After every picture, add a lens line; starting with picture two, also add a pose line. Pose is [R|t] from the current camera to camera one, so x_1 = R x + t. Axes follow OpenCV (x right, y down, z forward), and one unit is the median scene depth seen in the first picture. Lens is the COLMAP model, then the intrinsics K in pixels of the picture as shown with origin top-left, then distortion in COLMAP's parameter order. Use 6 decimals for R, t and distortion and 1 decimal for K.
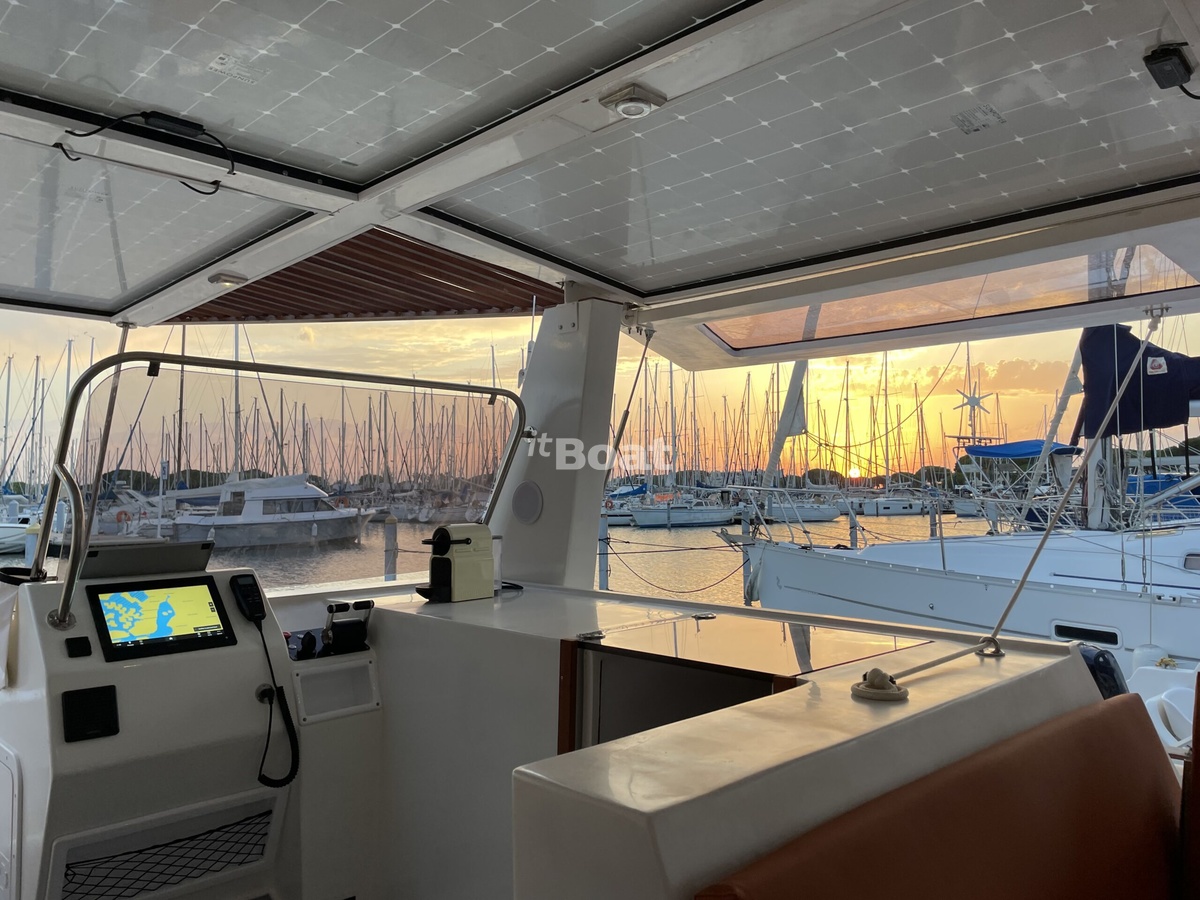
lens RADIAL K [[941.8, 0, 591.1], [0, 941.8, 448.6], [0, 0, 1]] dist [0.065809, -0.011212]
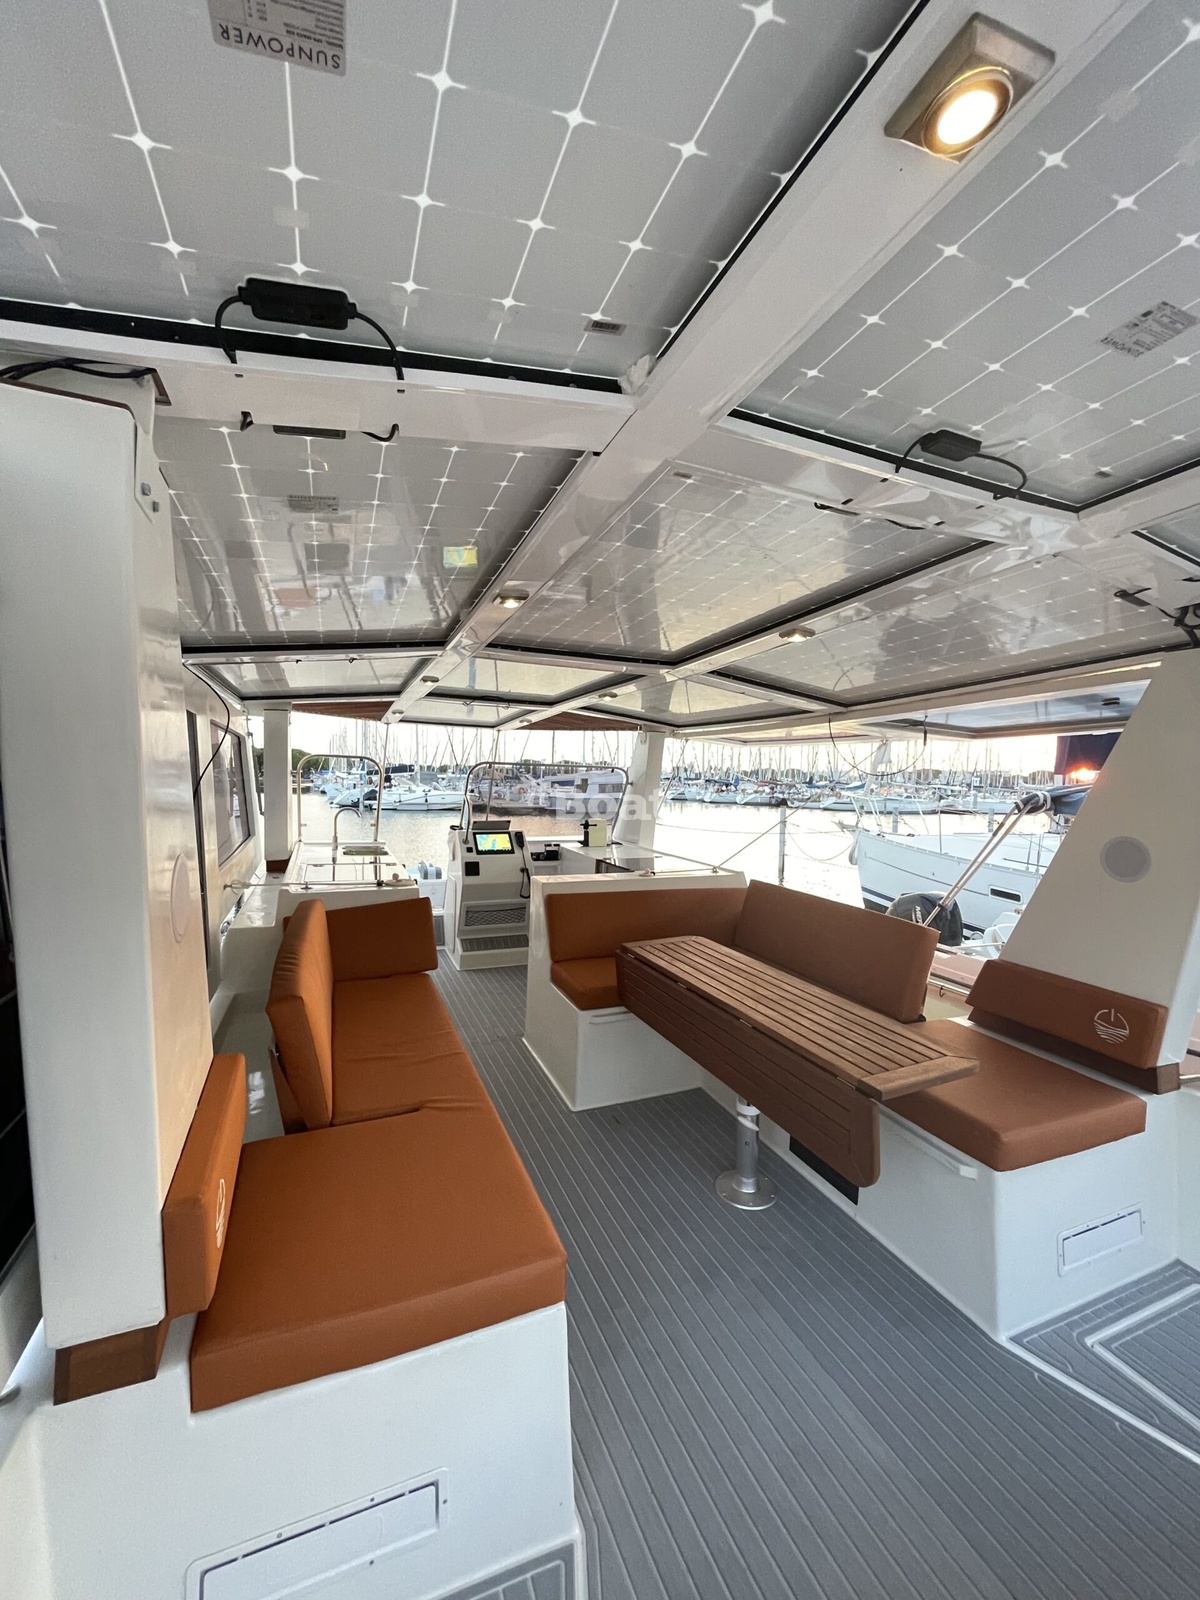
lens RADIAL K [[649.3, 0, 606.7], [0, 649.3, 795.6], [0, 0, 1]] dist [-0.001631, -0.000028]
pose [[0.945028, 0.045368, -0.323828, 0.544687], [-0.023254, 0.997145, 0.071838, -0.133144], [0.326163, -0.060358, 0.943385, -0.824197]]
